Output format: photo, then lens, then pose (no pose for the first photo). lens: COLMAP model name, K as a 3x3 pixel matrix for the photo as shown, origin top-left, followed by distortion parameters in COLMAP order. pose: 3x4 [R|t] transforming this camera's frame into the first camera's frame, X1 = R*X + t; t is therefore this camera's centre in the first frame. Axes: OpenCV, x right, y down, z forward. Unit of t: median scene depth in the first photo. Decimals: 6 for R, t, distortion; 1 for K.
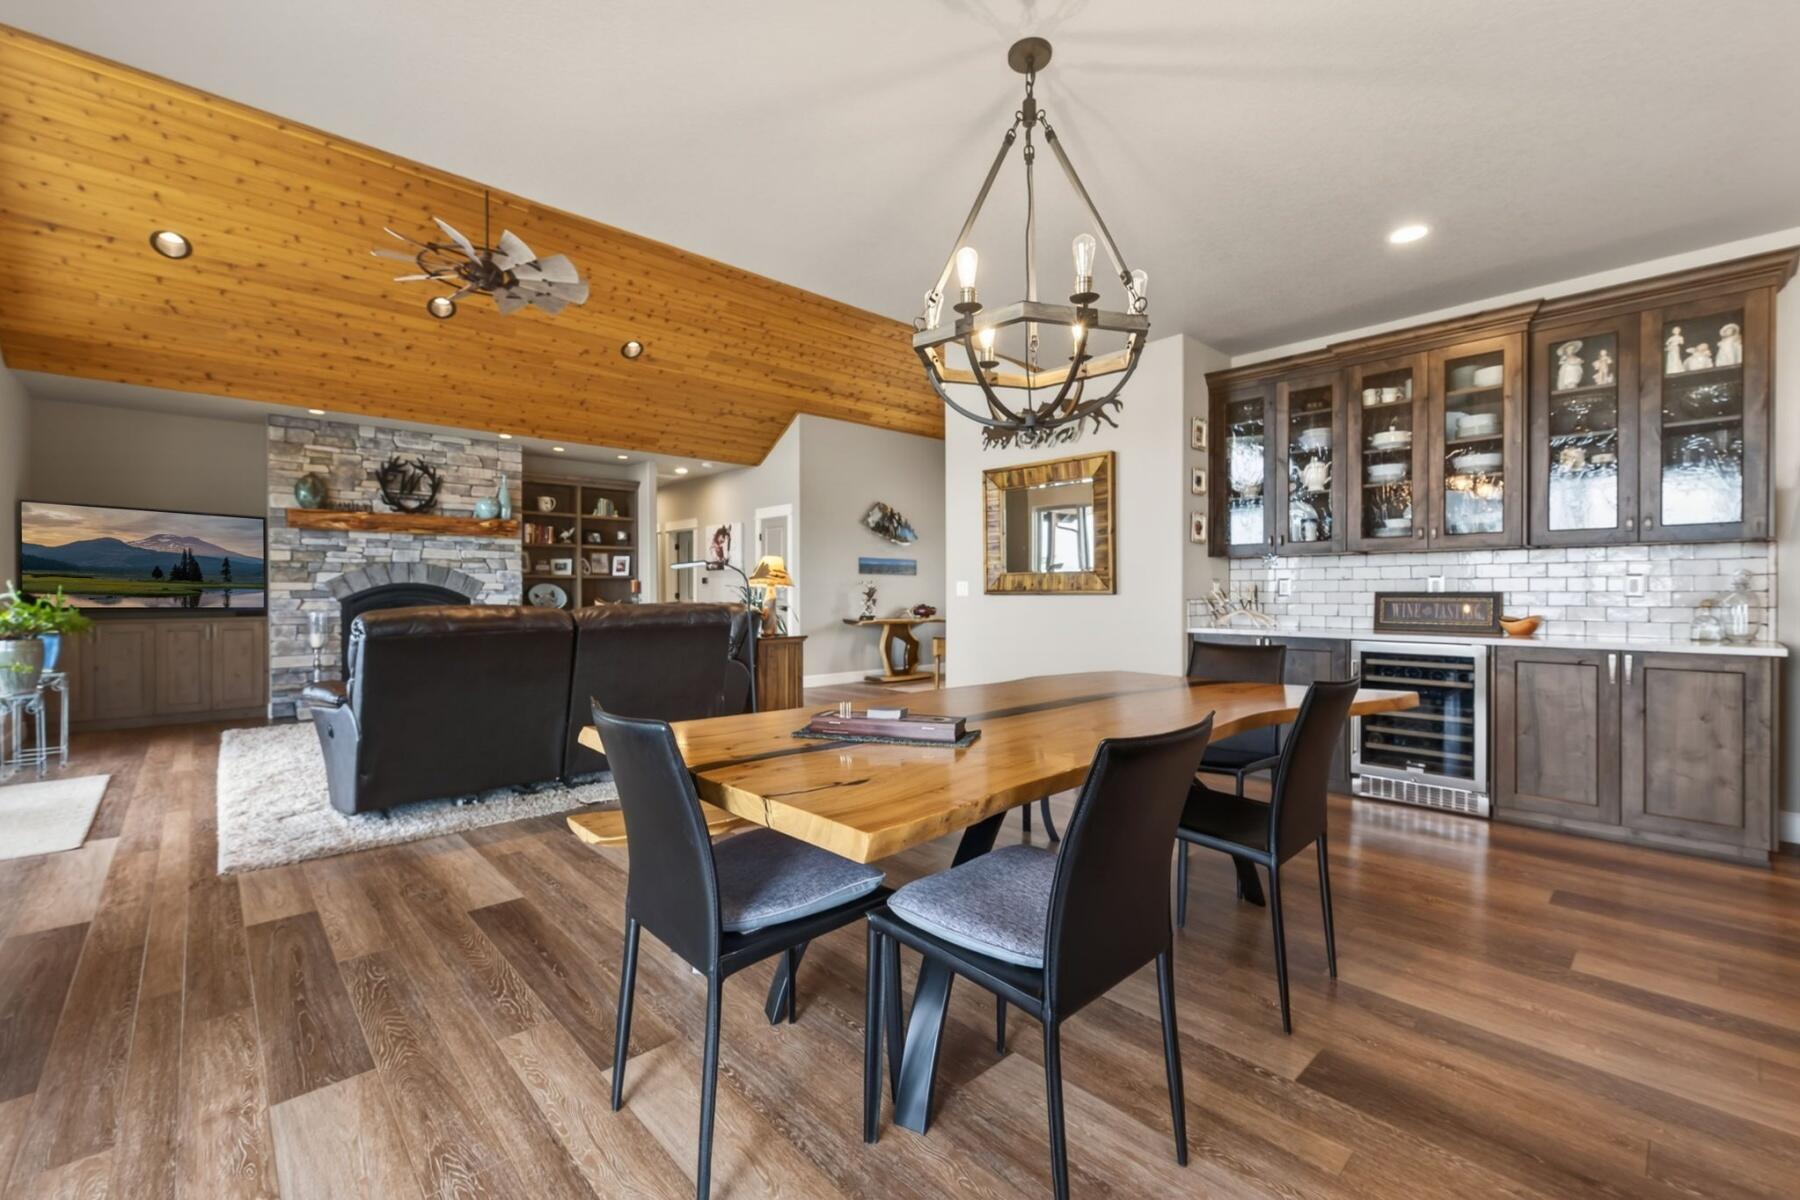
lens RADIAL K [[745.7, 0, 924.2], [0, 745.7, 582.2], [0, 0, 1]] dist [0.024713, 0.000079]
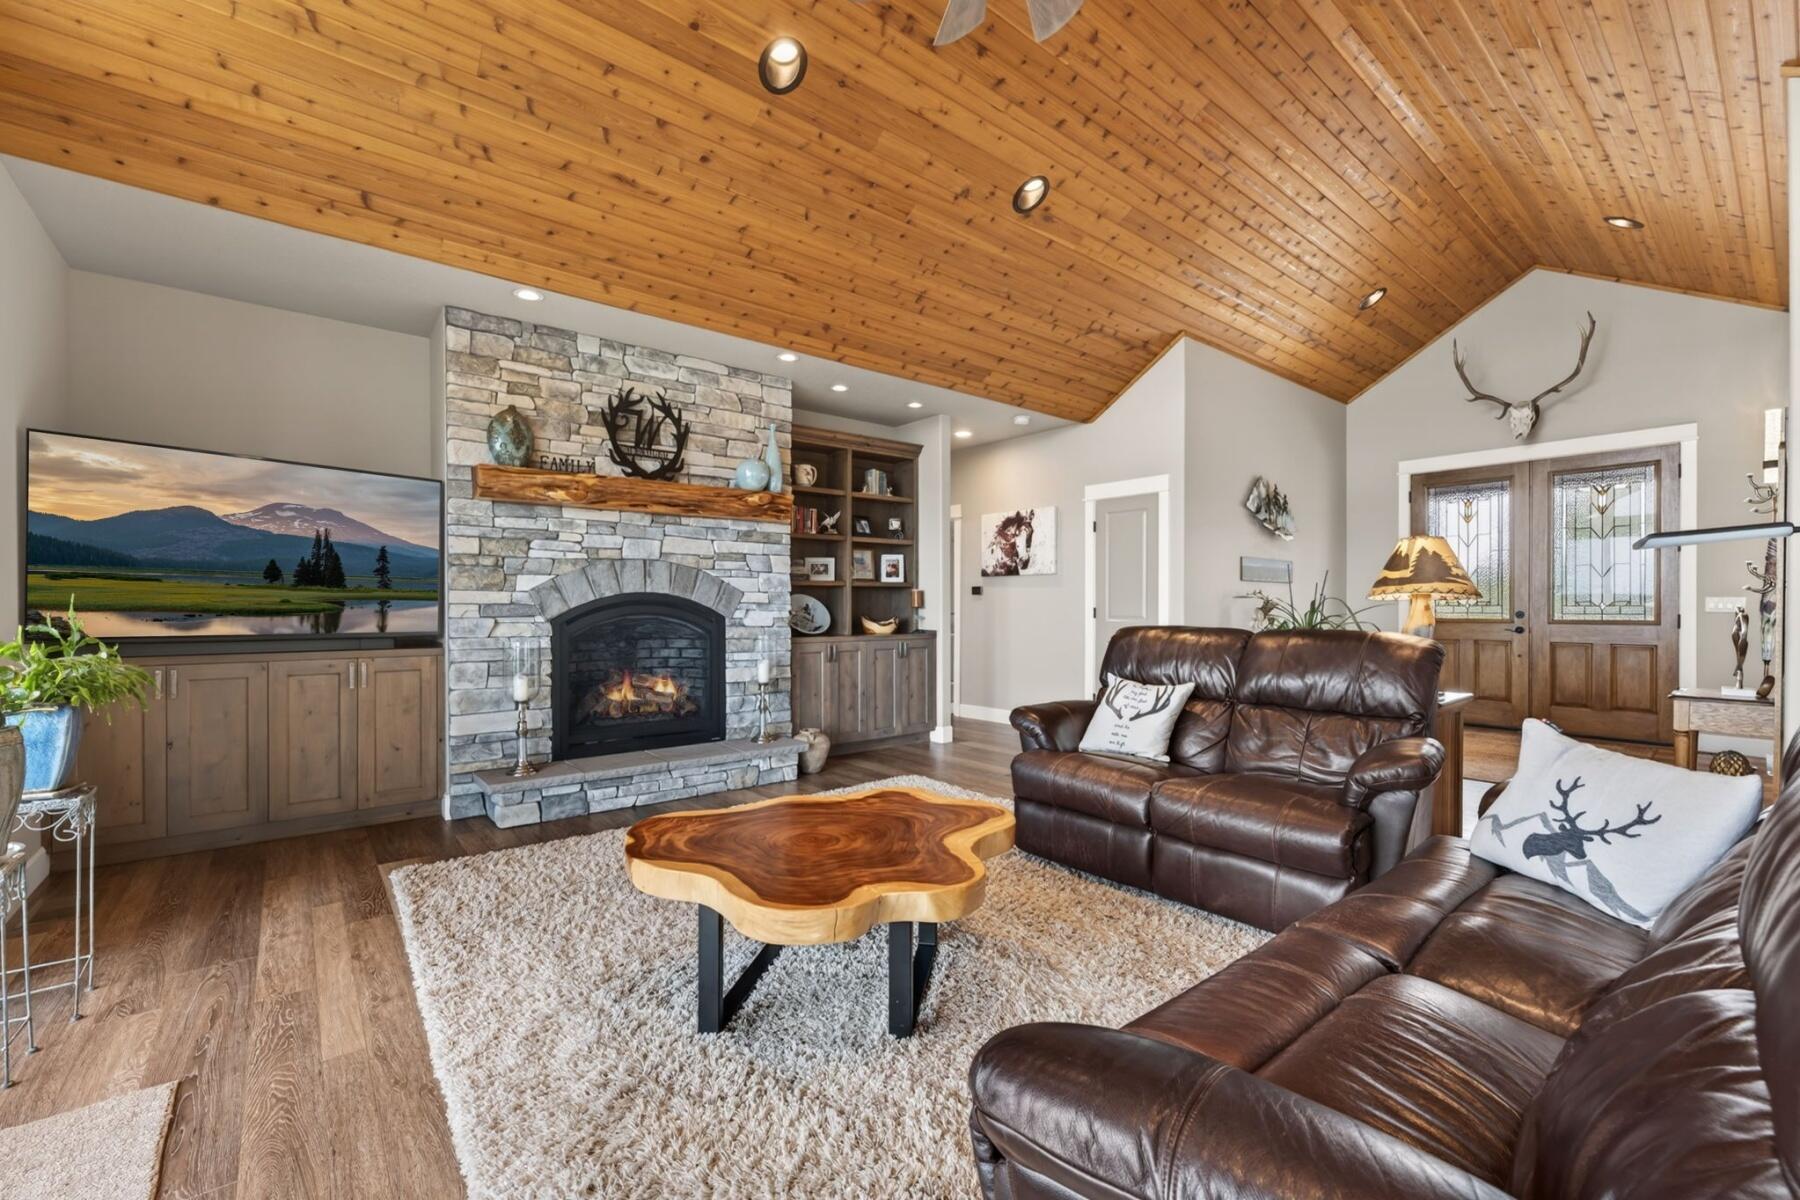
lens RADIAL K [[765.7, 0, 964.9], [0, 765.7, 593.7], [0, 0, 1]] dist [0.000082, 0.006216]
pose [[0.999044, 0.003577, -0.043580, -0.409214], [-0.003553, 0.999993, 0.000624, 0.000888], [0.043582, -0.000469, 0.999050, 0.398007]]
